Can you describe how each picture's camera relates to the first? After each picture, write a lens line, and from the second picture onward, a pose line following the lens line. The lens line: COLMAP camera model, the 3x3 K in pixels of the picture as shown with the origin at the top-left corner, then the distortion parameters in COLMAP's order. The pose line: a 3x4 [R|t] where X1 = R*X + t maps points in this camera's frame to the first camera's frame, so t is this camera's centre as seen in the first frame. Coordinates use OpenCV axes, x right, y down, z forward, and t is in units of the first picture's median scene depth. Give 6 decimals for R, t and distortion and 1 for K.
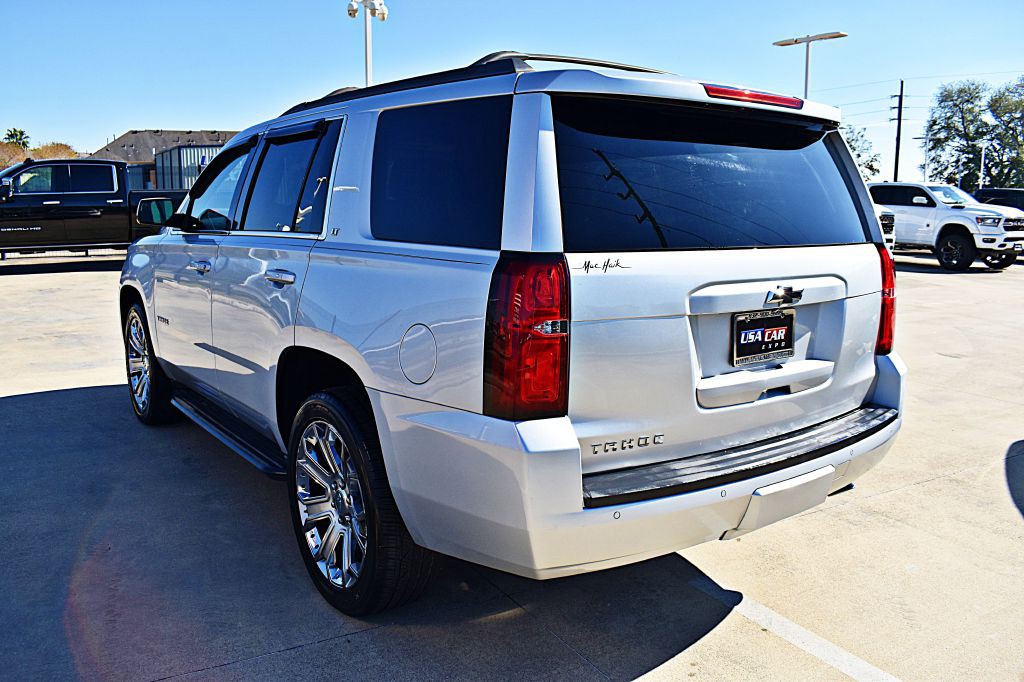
lens RADIAL K [[794.9, 0, 508.2], [0, 794.9, 337.1], [0, 0, 1]] dist [-0.096002, 0.014636]
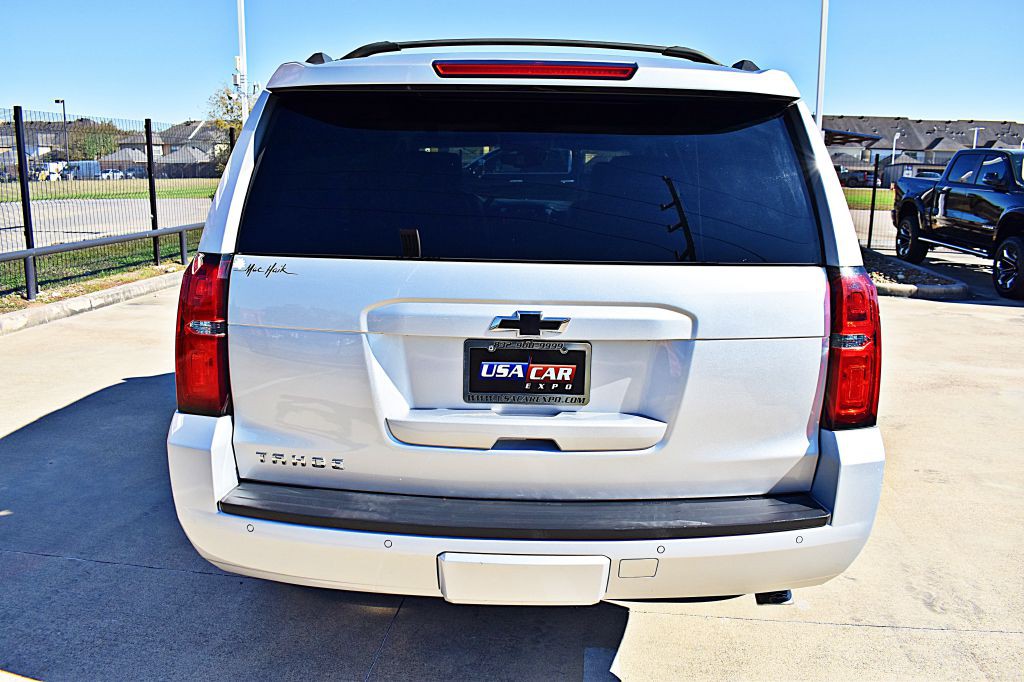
lens RADIAL K [[829.3, 0, 509.5], [0, 829.3, 339.1], [0, 0, 1]] dist [-0.085944, 0.005307]
pose [[0.797306, 0.118811, -0.591766, 0.802022], [-0.108867, 0.992663, 0.052620, -0.076629], [0.593676, 0.022469, 0.804391, 0.315205]]
